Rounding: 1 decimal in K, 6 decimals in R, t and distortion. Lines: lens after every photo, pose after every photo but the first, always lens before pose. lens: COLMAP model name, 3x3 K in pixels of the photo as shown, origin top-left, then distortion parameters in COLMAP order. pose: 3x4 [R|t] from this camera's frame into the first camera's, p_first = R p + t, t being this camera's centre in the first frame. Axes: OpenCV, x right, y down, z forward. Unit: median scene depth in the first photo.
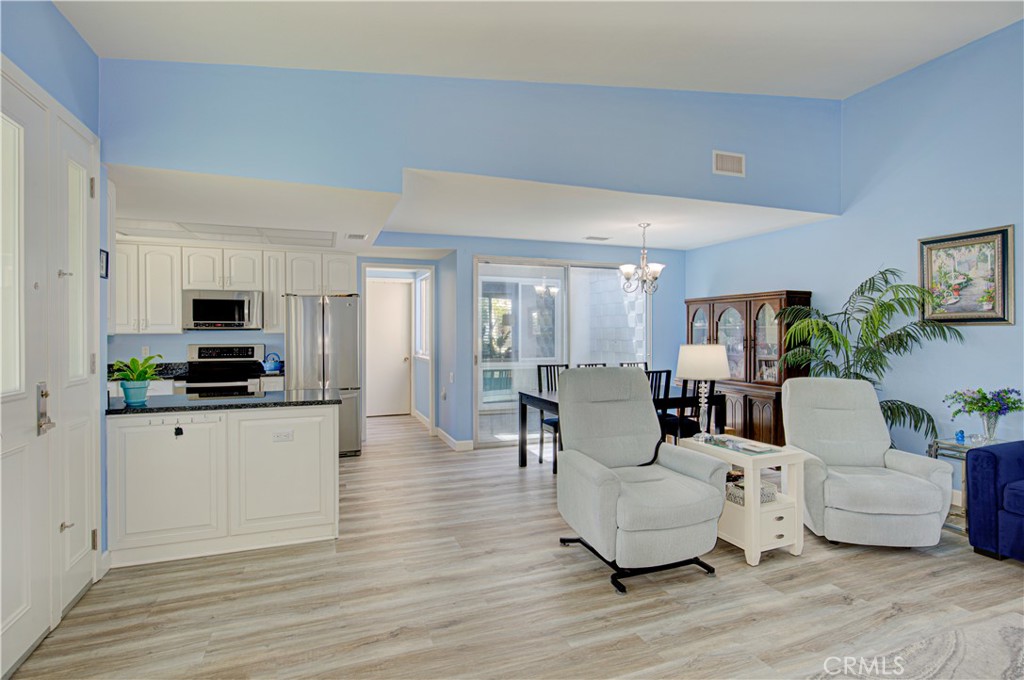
lens RADIAL K [[510.4, 0, 512.0], [0, 510.4, 340.0], [0, 0, 1]] dist [-0.000652, -0.000012]
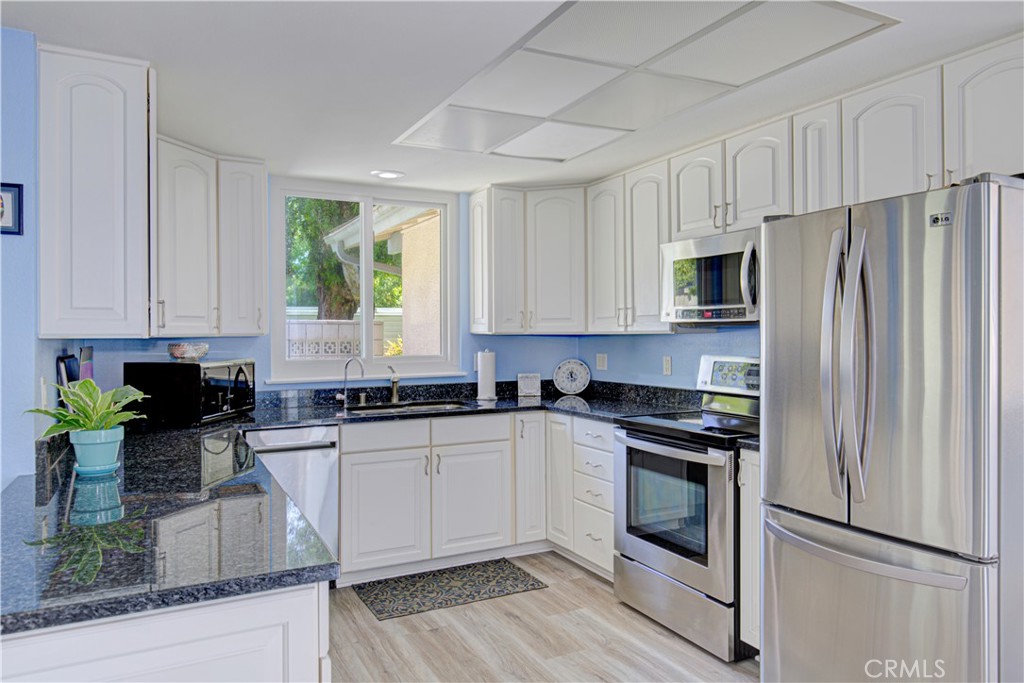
lens RADIAL K [[686.7, 0, 512.0], [0, 686.7, 341.5], [0, 0, 1]] dist [0.005589, 0.001714]
pose [[0.113801, 0.020069, -0.993301, 0.002012], [-0.012391, 0.999747, 0.018780, -0.015792], [0.993426, 0.010171, 0.114021, 0.769778]]
